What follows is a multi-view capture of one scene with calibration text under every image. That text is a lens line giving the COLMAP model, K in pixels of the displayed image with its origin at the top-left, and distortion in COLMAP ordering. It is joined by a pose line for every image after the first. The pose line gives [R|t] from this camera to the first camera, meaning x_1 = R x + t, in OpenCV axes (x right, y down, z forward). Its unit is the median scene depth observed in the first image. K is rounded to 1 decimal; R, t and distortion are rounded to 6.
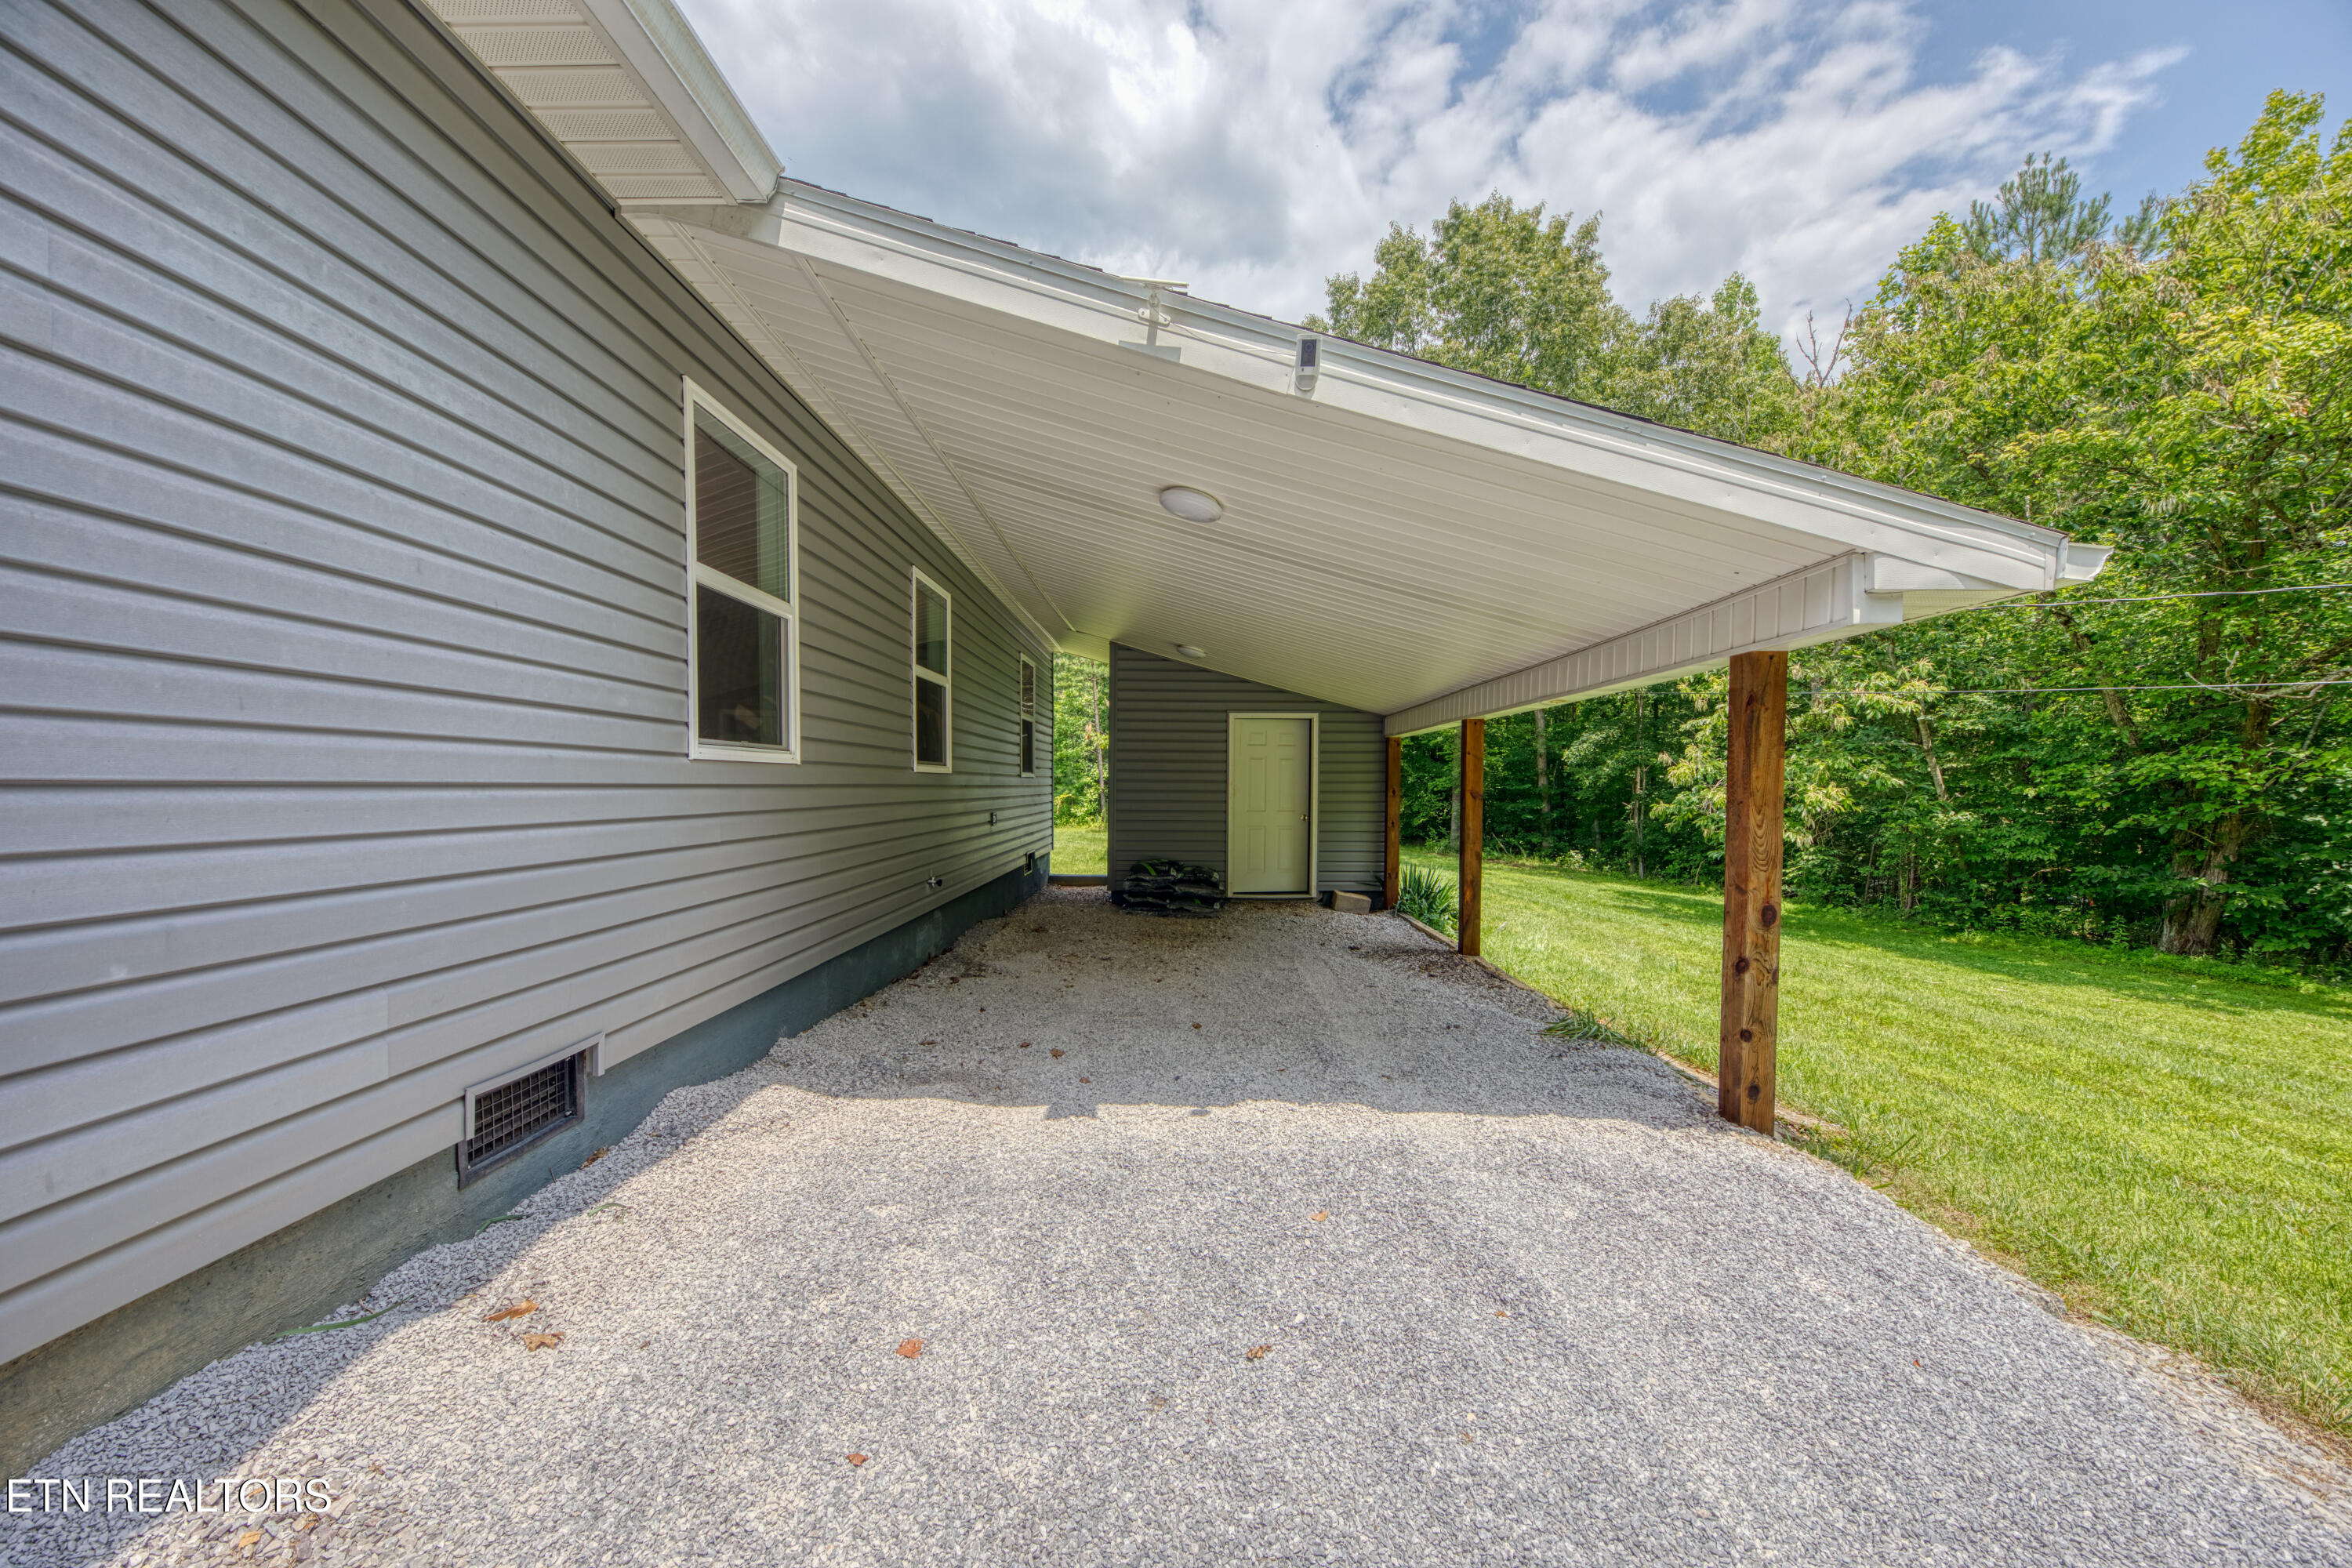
lens RADIAL K [[819.1, 0, 1179.1], [0, 819.1, 796.3], [0, 0, 1]] dist [-0.000344, -0.001357]
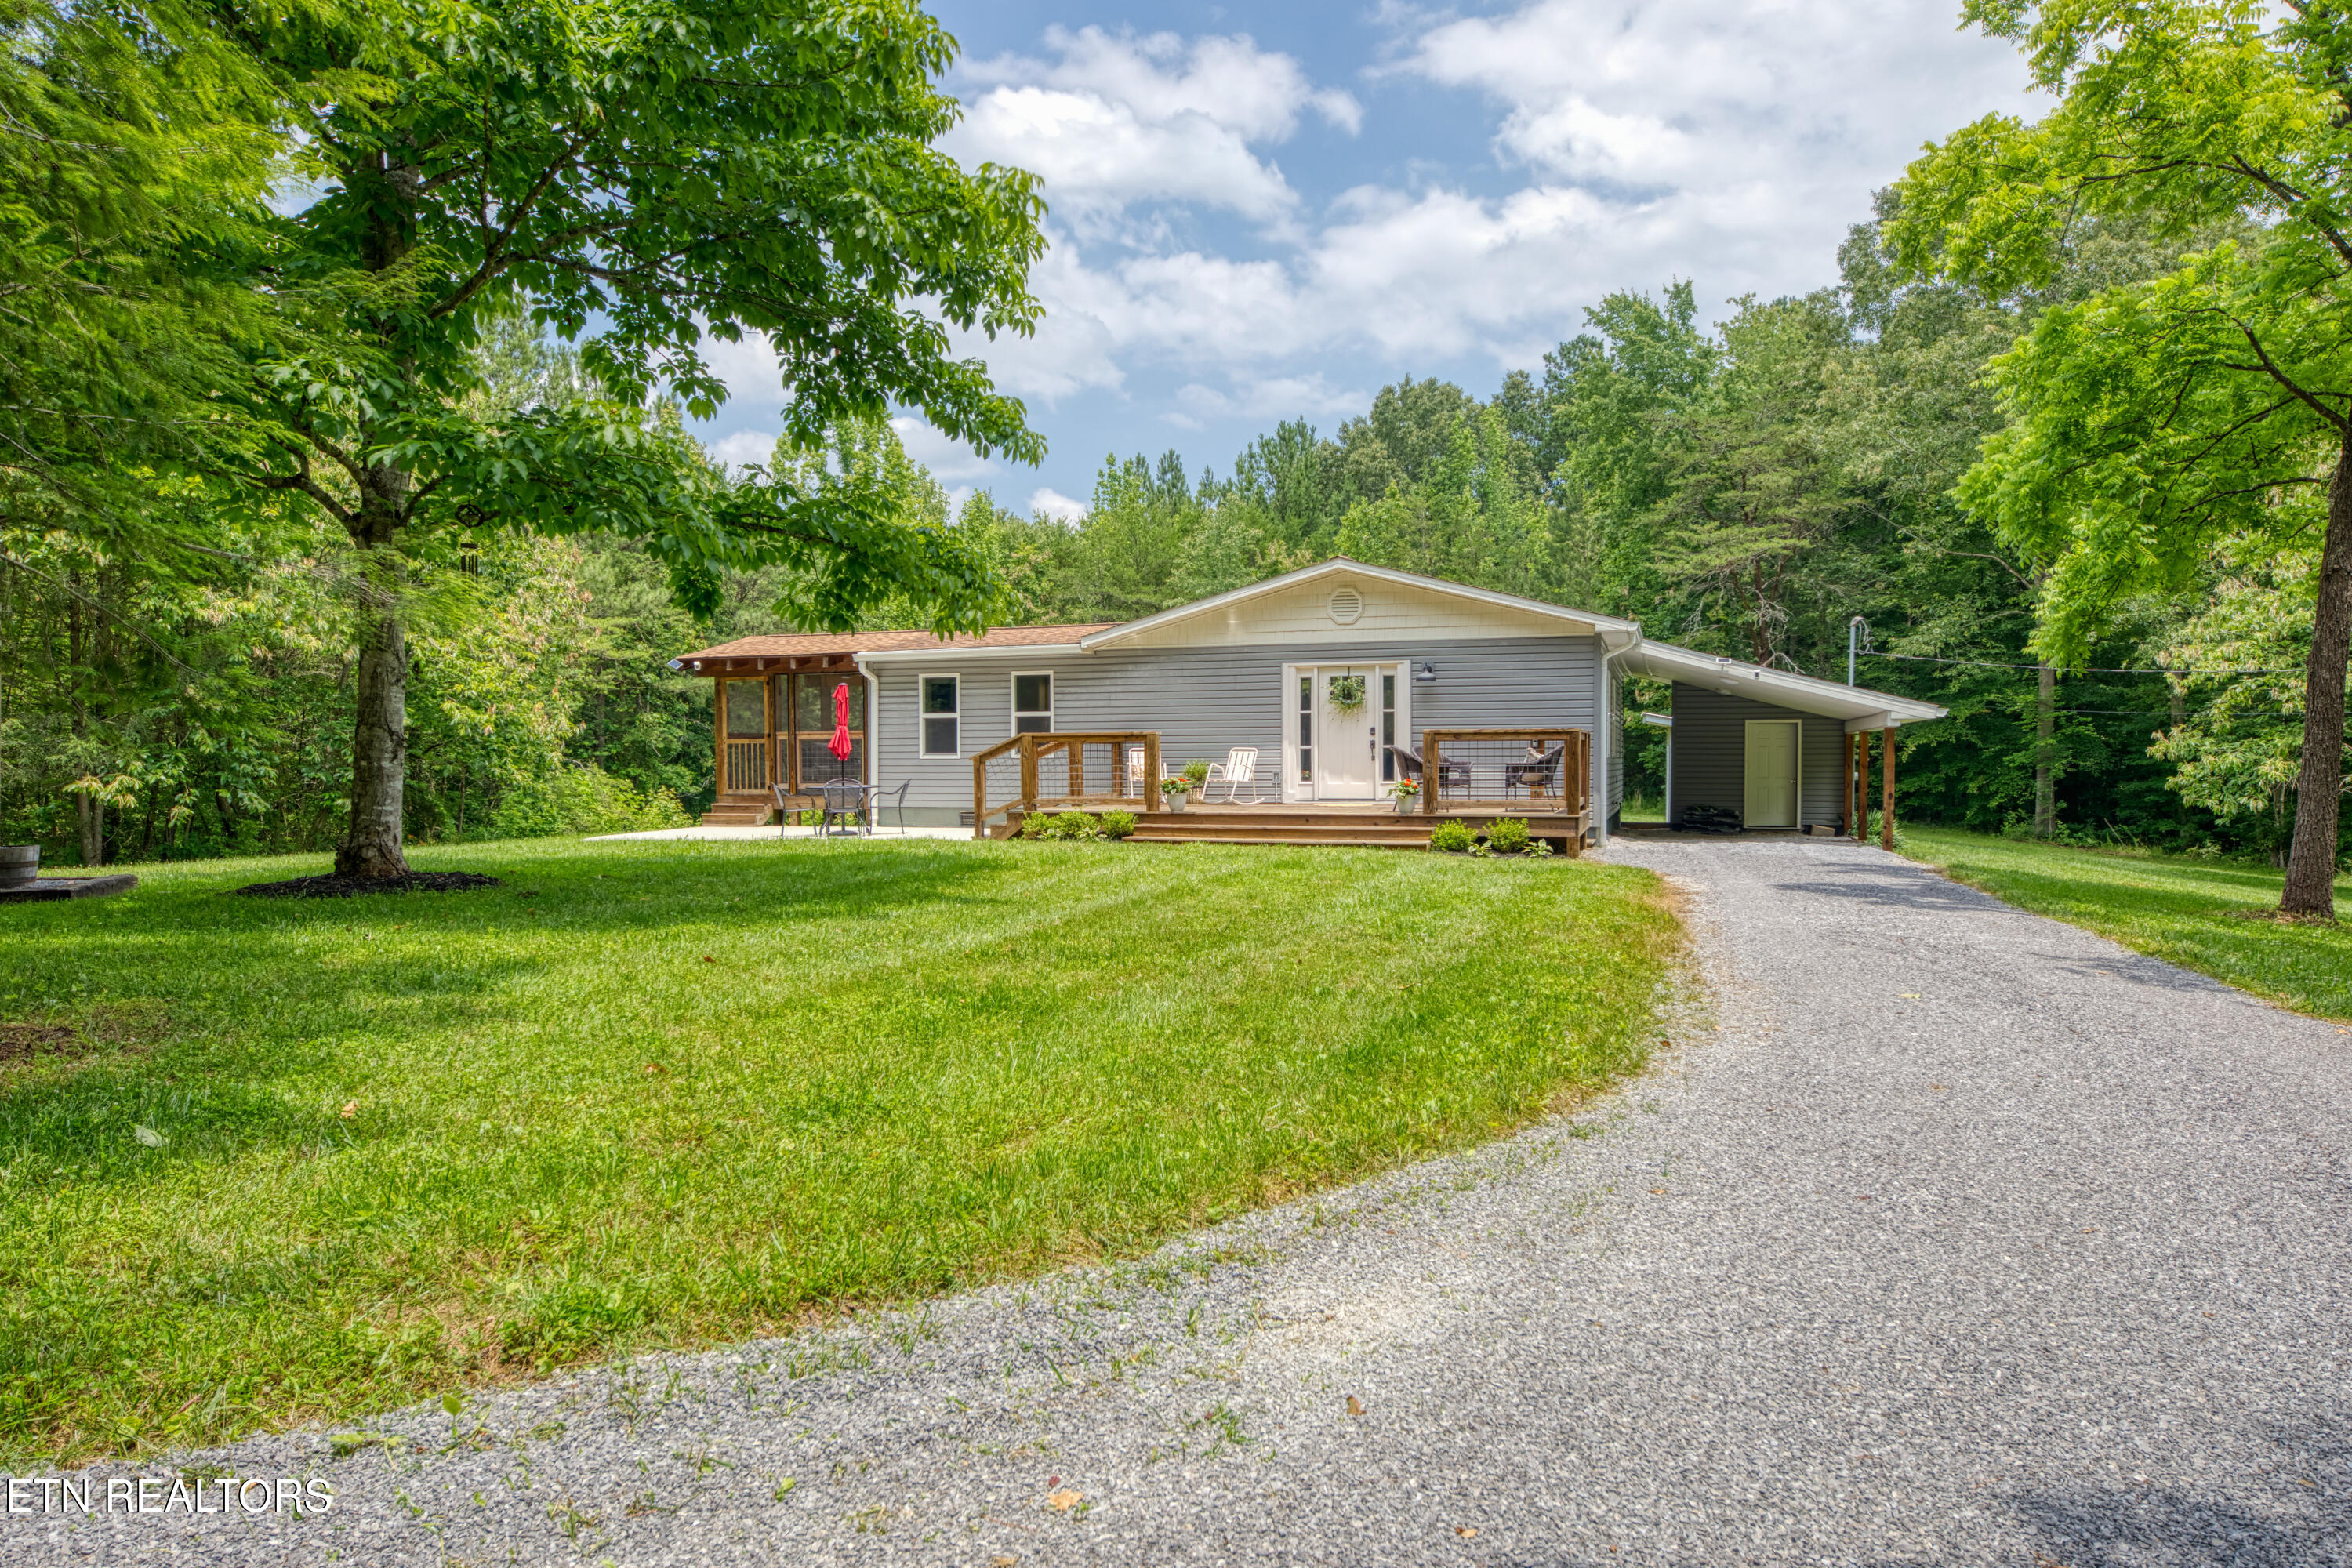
lens RADIAL K [[1486.9, 0, 1170.8], [0, 1486.9, 784.3], [0, 0, 1]] dist [-0.007001, 0.000702]
pose [[0.949693, 0.000125, -0.313183, -0.063742], [-0.000551, 0.999999, -0.001271, 0.021906], [0.313183, 0.001379, 0.949692, -1.248157]]
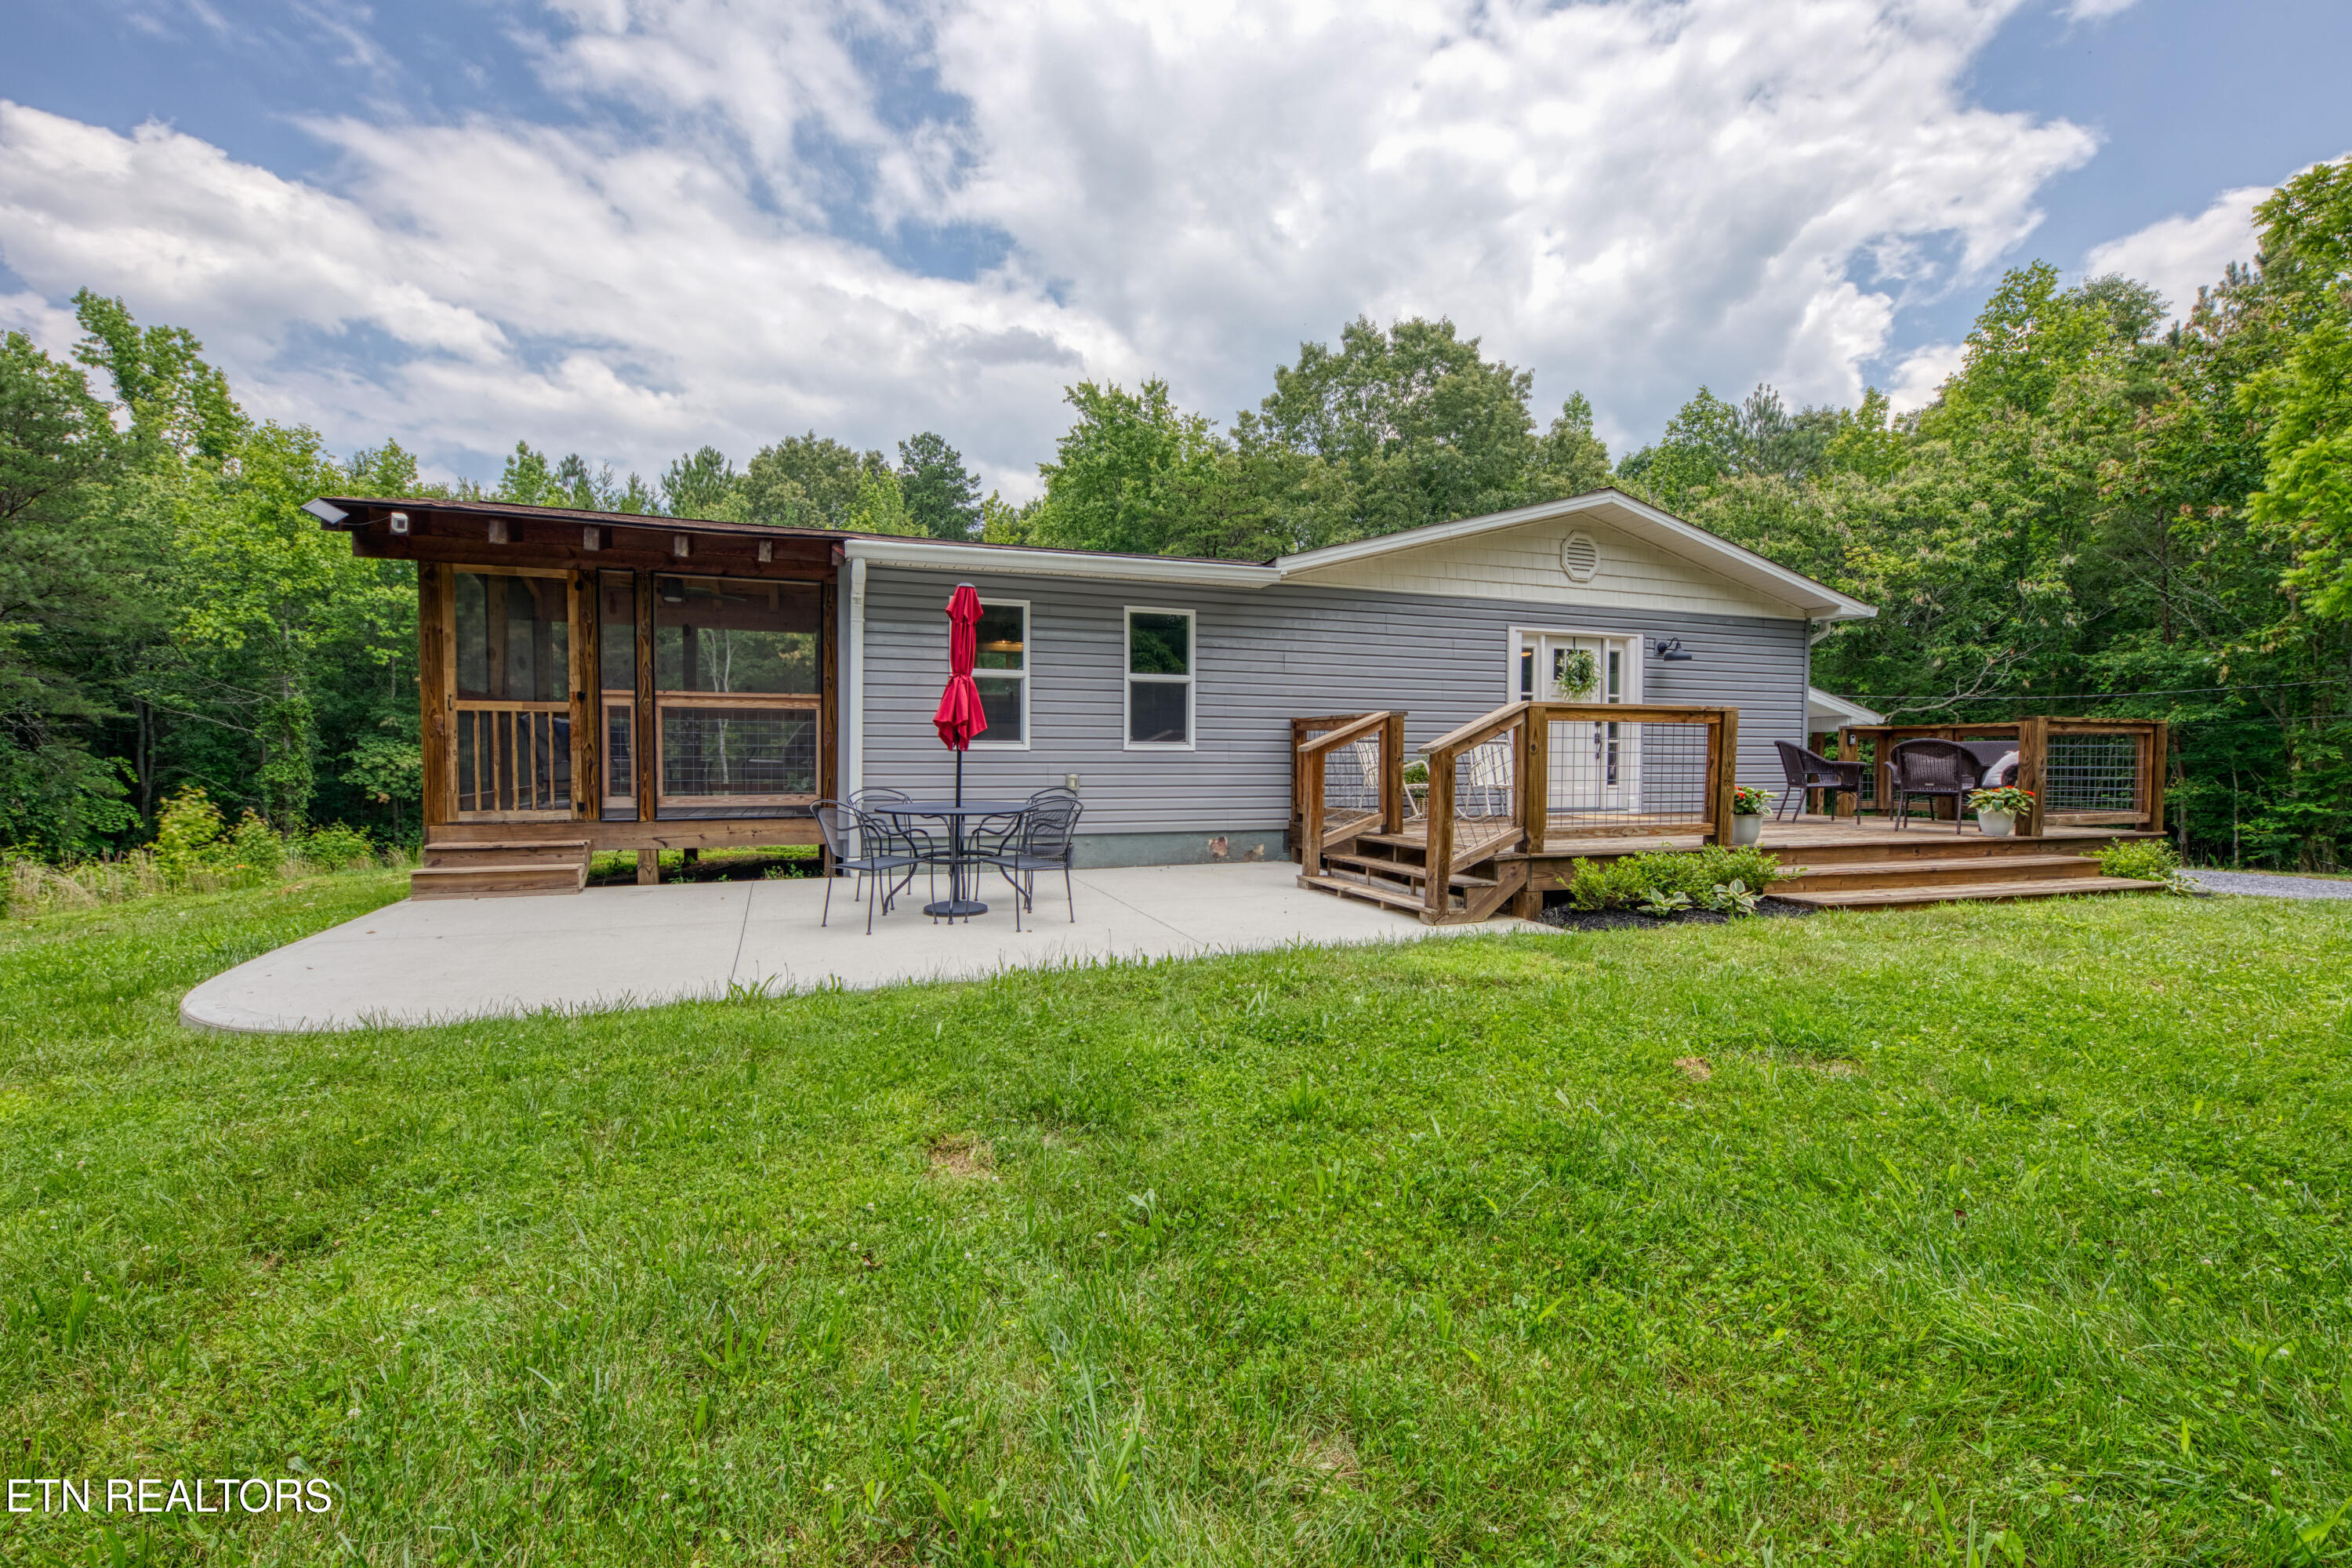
lens RADIAL K [[988.9, 0, 1186.3], [0, 988.9, 774.4], [0, 0, 1]] dist [0.003915, 0.000072]
pose [[0.937697, -0.002362, 0.347446, -0.793797], [0.002405, 0.999997, 0.000306, 0.009532], [-0.347446, 0.000549, 0.937700, -0.513688]]
